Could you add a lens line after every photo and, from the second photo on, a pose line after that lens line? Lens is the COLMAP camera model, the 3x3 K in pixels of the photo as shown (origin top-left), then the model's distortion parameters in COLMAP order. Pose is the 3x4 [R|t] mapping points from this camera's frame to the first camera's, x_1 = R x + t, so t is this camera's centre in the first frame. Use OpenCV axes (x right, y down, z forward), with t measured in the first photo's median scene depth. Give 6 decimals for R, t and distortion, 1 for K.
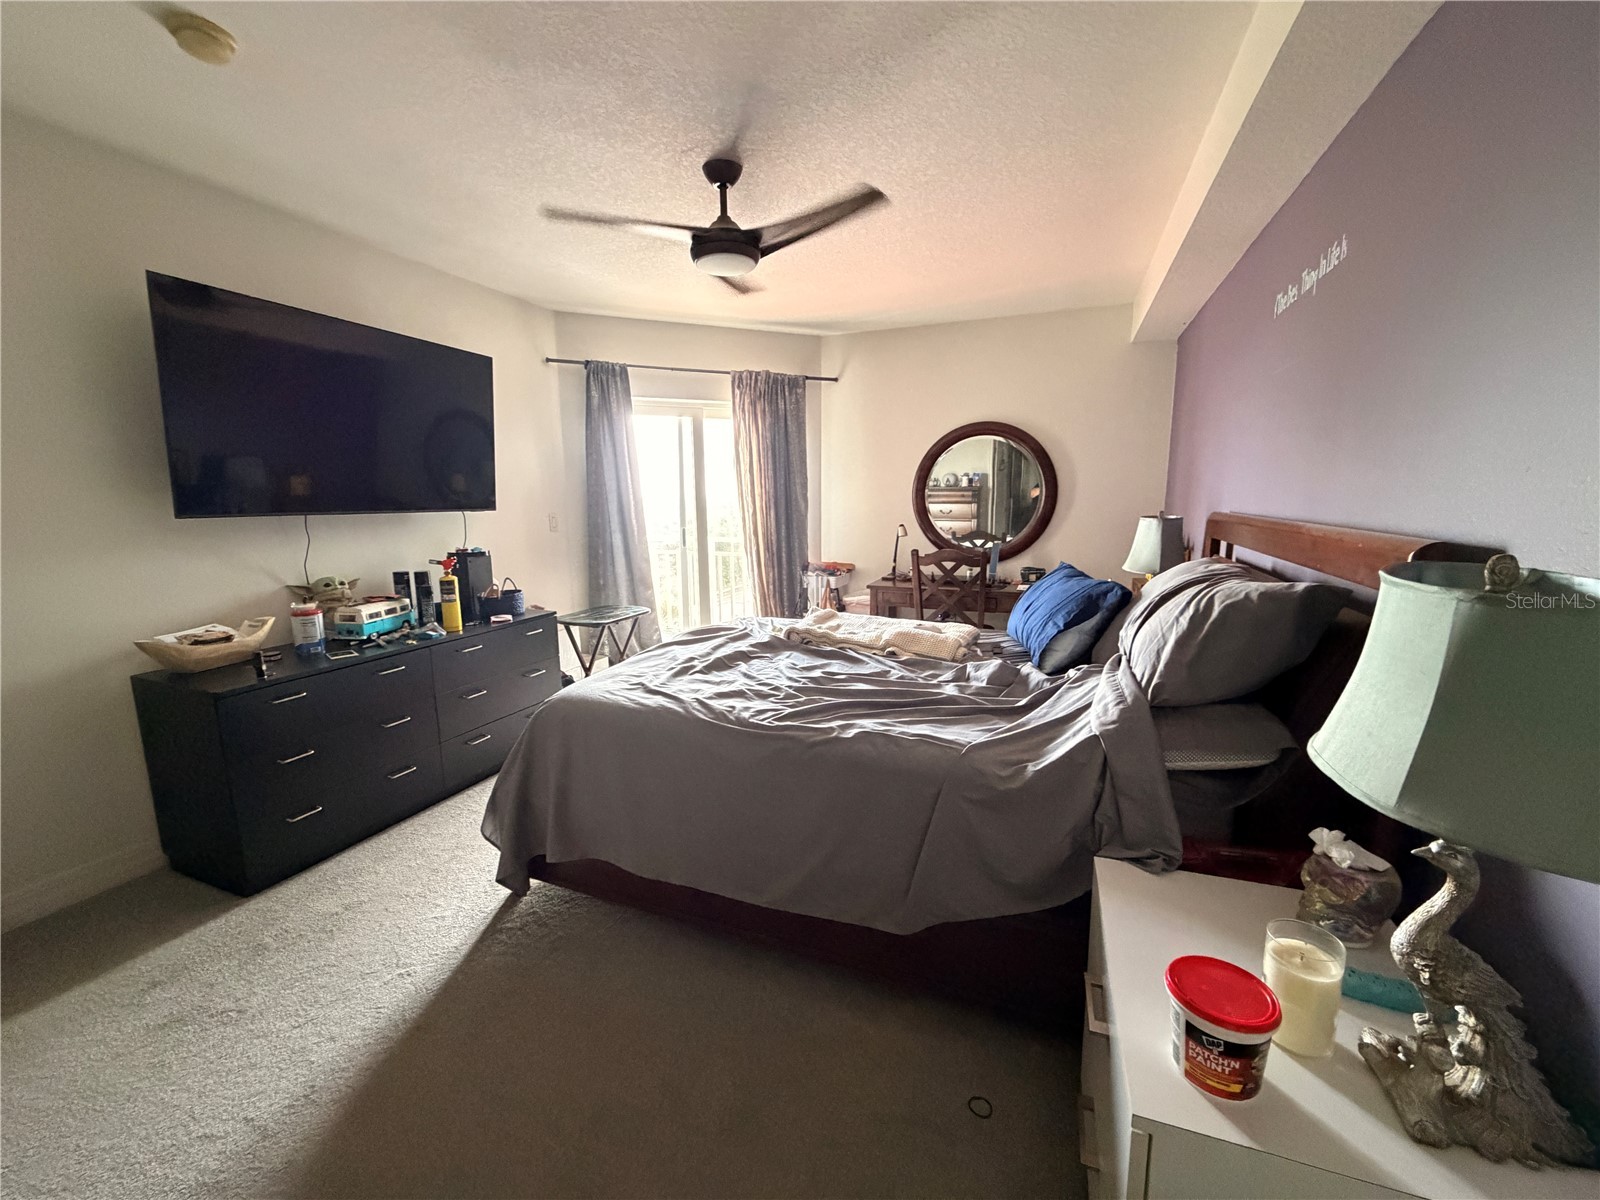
lens RADIAL K [[640.5, 0, 797.9], [0, 640.5, 584.3], [0, 0, 1]] dist [-0.002069, 0.000964]
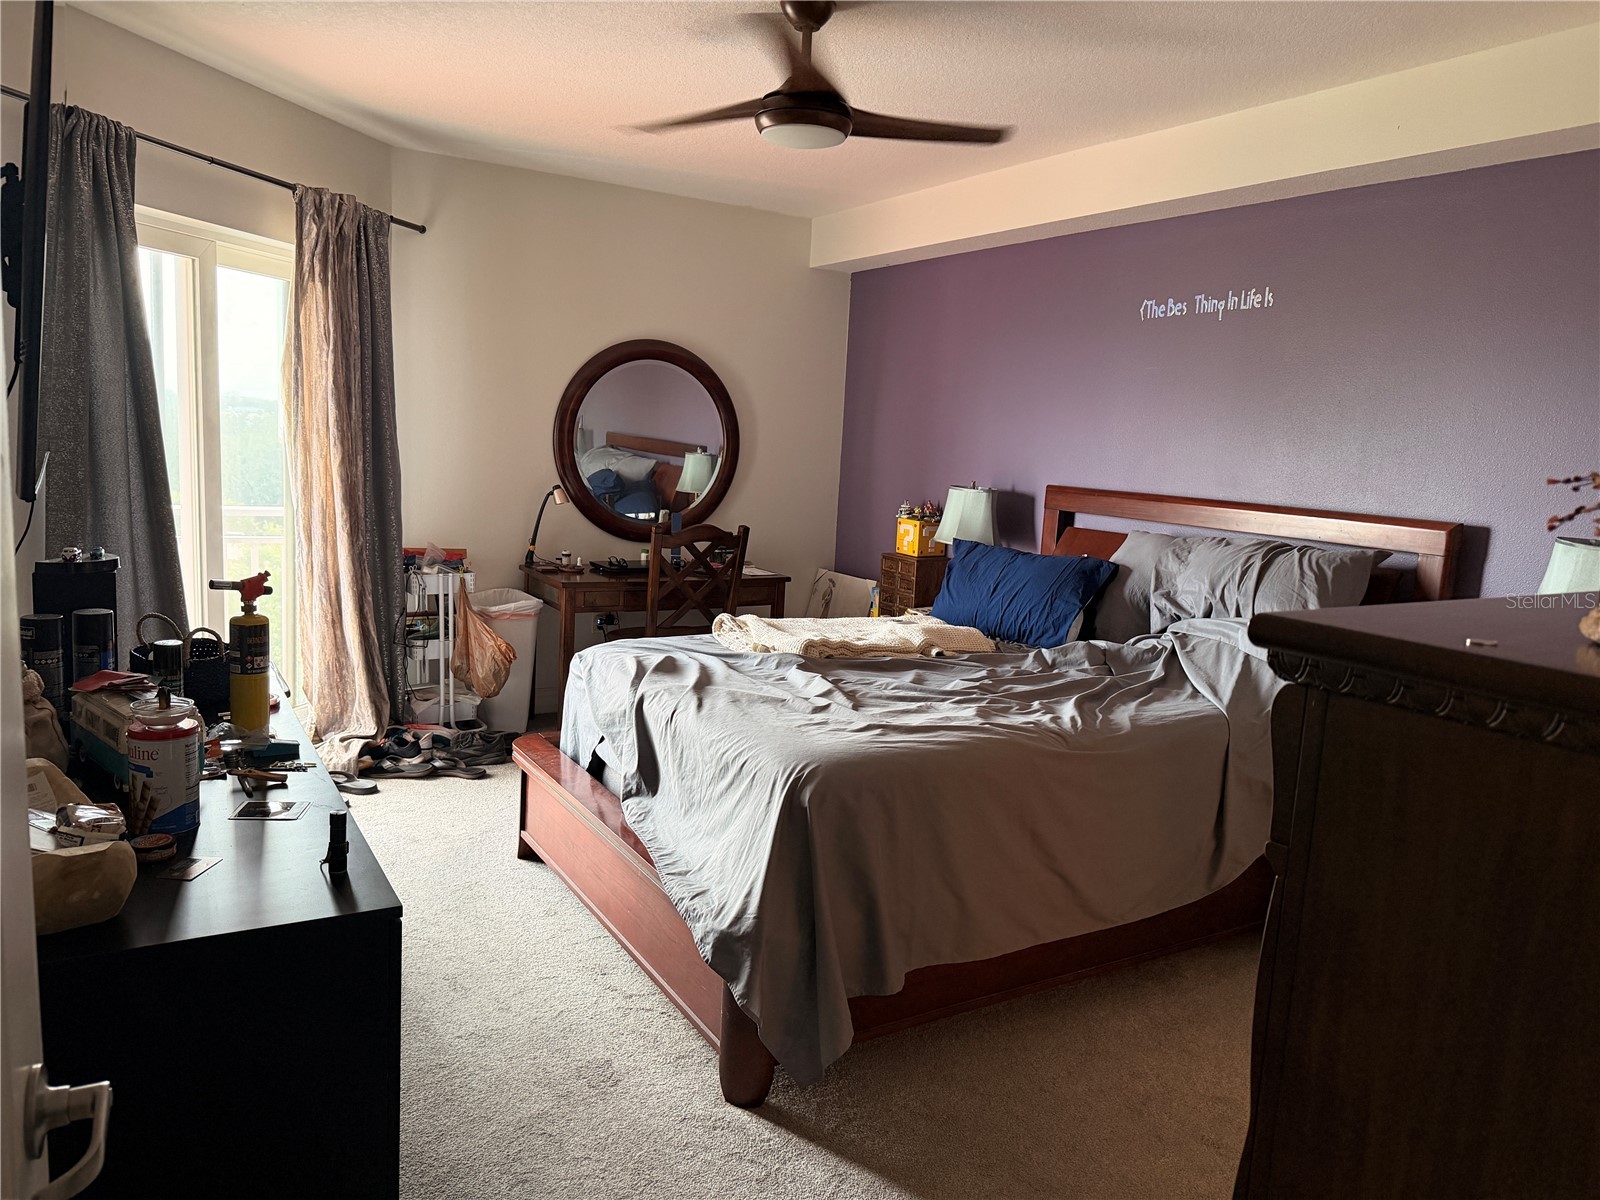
lens RADIAL K [[1123.1, 0, 798.1], [0, 1123.1, 602.4], [0, 0, 1]] dist [0.062765, -0.079054]
pose [[0.587190, -0.085717, 0.804898, -0.670987], [0.057778, 0.996279, 0.063948, -0.038220], [-0.807384, 0.008956, 0.589958, 0.155467]]
